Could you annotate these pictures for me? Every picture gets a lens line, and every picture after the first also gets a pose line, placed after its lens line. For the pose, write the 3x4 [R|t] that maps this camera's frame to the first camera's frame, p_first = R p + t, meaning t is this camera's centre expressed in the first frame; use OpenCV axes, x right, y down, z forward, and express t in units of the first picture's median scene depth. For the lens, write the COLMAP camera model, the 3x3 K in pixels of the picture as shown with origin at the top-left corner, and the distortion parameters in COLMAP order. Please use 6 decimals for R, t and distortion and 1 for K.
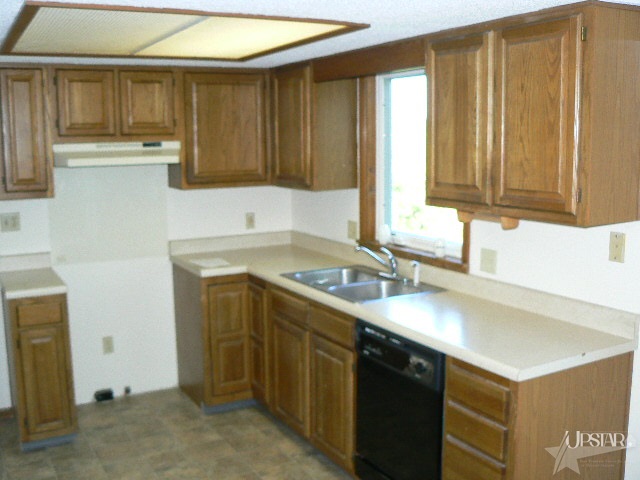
lens RADIAL K [[692.4, 0, 320.0], [0, 692.4, 236.2], [0, 0, 1]] dist [-0.099571, 0.000000]
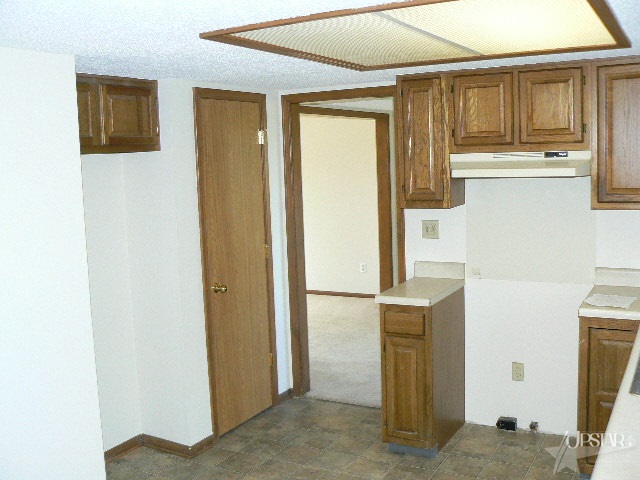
lens RADIAL K [[692.4, 0, 319.9], [0, 692.4, 242.7], [0, 0, 1]] dist [-0.099571, 0.000000]
pose [[0.541336, 0.100387, -0.834792, 0.328467], [-0.092354, 0.993939, 0.059636, -0.048004], [0.835719, 0.044813, 0.547326, 0.294169]]
